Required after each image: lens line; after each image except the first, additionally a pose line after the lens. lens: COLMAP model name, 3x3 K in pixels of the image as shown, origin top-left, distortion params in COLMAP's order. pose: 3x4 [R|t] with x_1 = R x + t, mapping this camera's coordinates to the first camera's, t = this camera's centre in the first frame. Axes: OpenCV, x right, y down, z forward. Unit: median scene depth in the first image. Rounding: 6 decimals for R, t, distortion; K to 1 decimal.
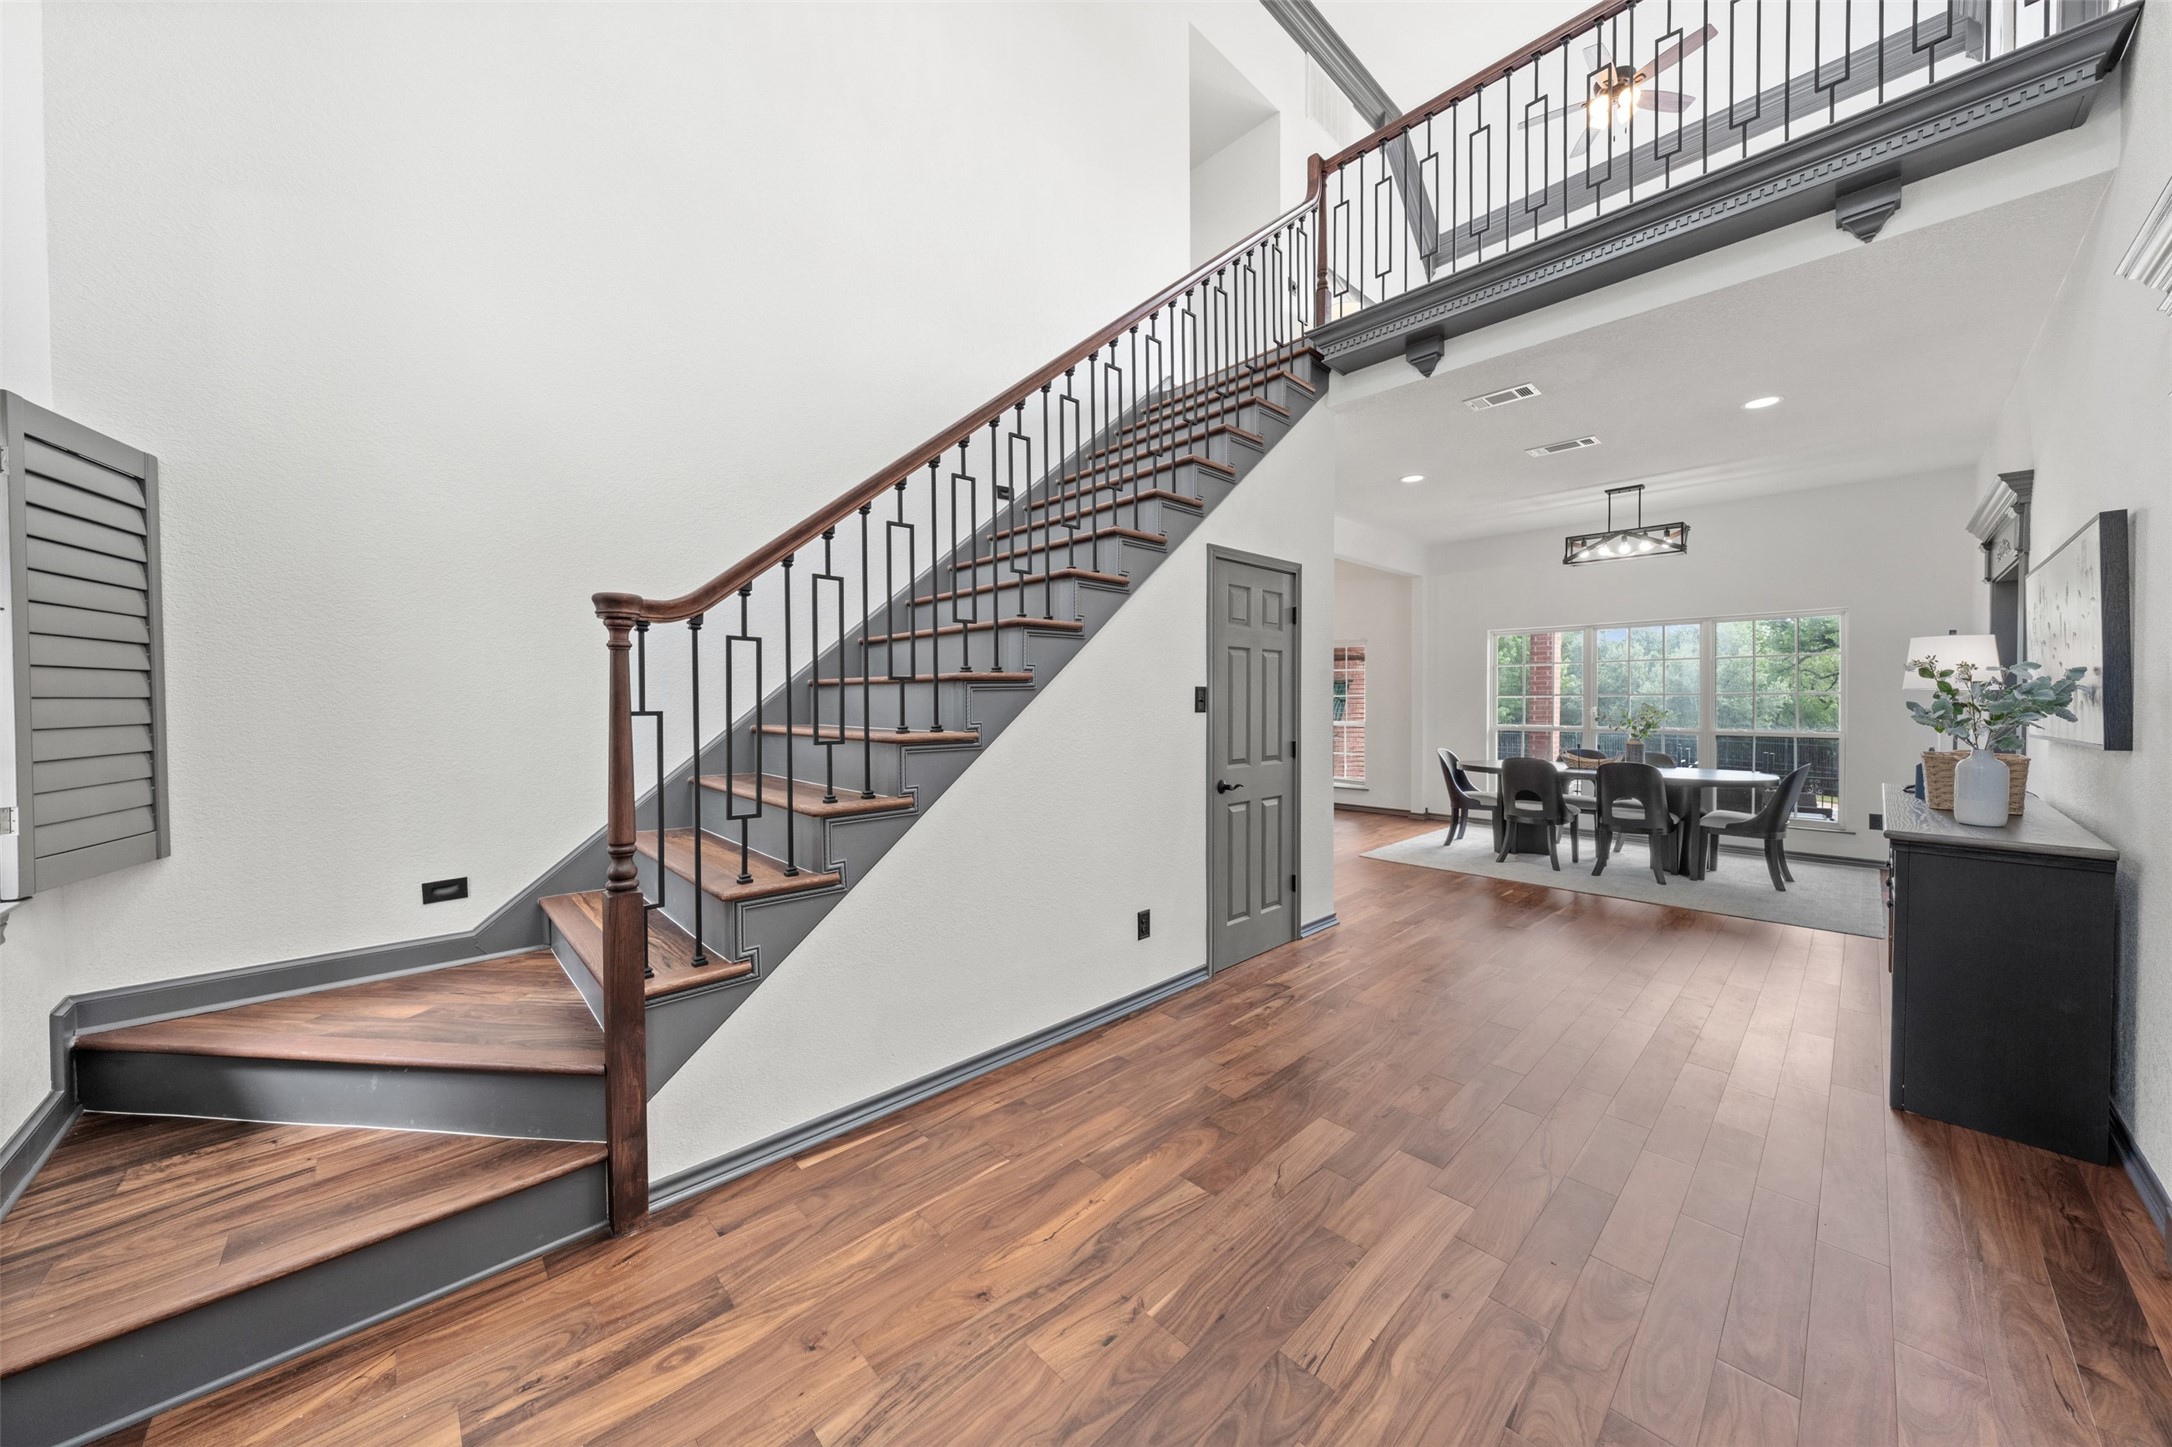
lens RADIAL K [[746.2, 0, 1098.1], [0, 746.2, 714.3], [0, 0, 1]] dist [-0.000537, -0.000032]
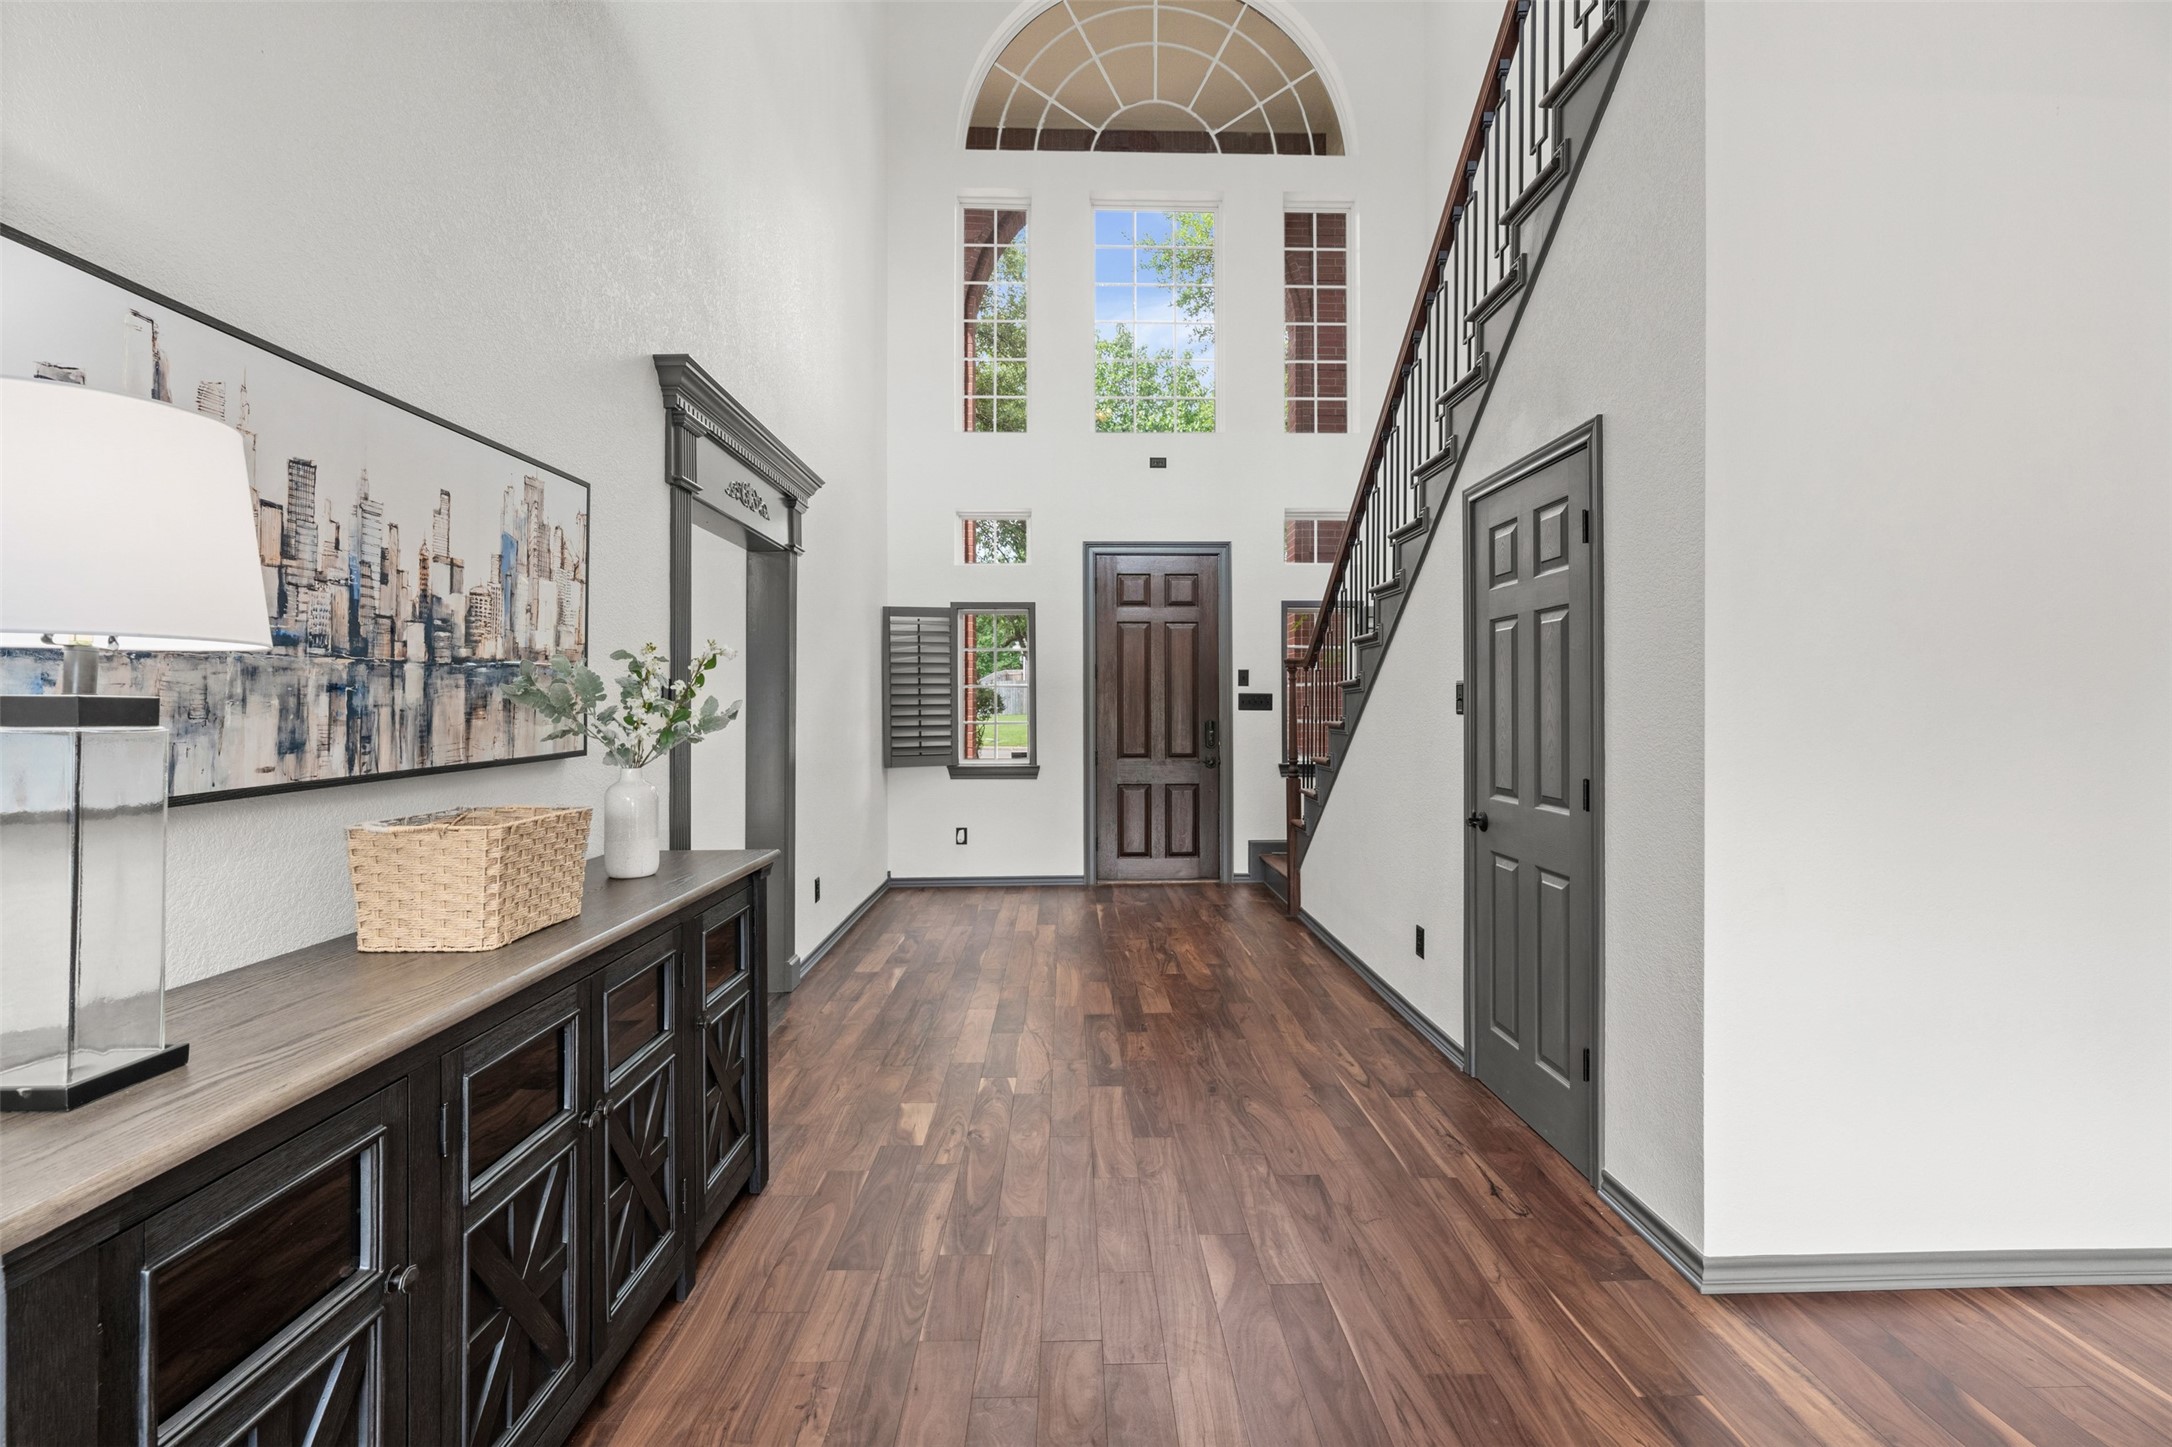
lens RADIAL K [[951.2, 0, 1099.5], [0, 951.2, 709.5], [0, 0, 1]] dist [-0.001629, -0.000191]
pose [[-0.675513, 0.000972, -0.737348, 1.184540], [-0.013542, 0.999814, 0.013724, -0.019177], [0.737224, 0.019256, -0.675374, 1.473675]]
